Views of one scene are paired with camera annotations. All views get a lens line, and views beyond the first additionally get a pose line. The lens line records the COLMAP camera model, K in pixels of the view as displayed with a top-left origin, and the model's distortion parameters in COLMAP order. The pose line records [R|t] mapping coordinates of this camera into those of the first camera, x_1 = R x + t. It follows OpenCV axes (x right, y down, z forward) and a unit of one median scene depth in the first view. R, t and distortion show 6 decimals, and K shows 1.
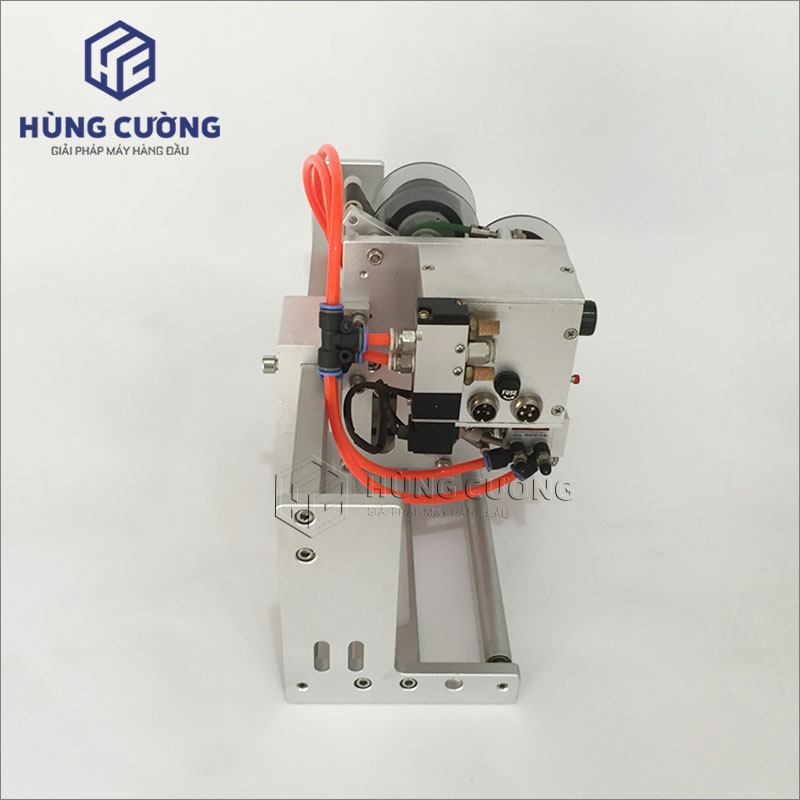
lens RADIAL K [[932.9, 0, 463.8], [0, 932.9, 398.5], [0, 0, 1]] dist [0.101314, -0.051036]
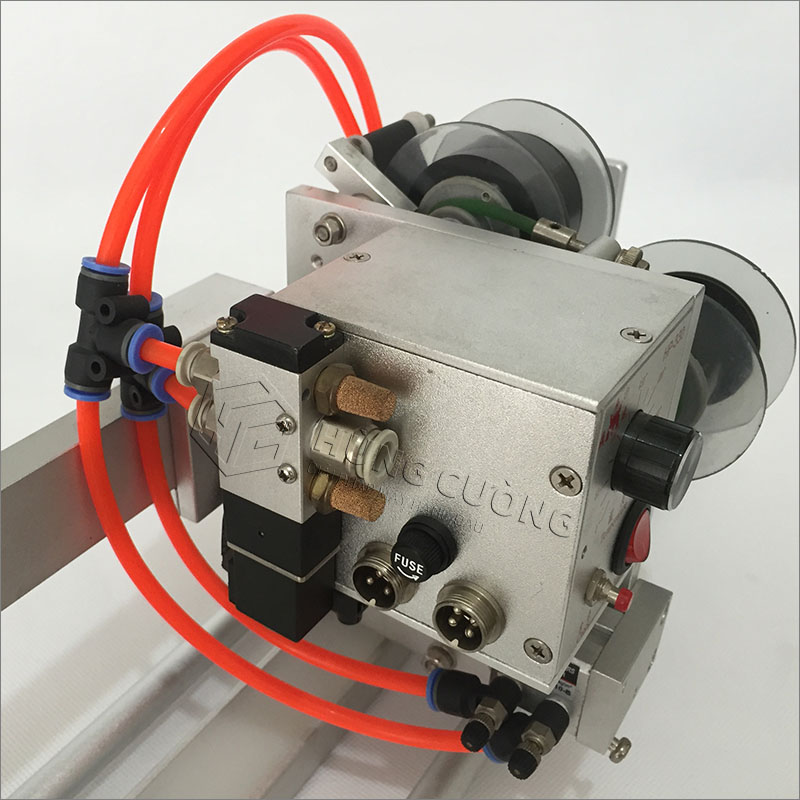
lens RADIAL K [[976.0, 0, 397.2], [0, 976.0, 425.9], [0, 0, 1]] dist [-0.001404, -0.015808]
pose [[0.803915, 0.288040, -0.520340, 0.254408], [-0.330295, 0.943800, 0.012151, -0.068511], [0.494597, 0.162097, 0.853873, 0.576032]]
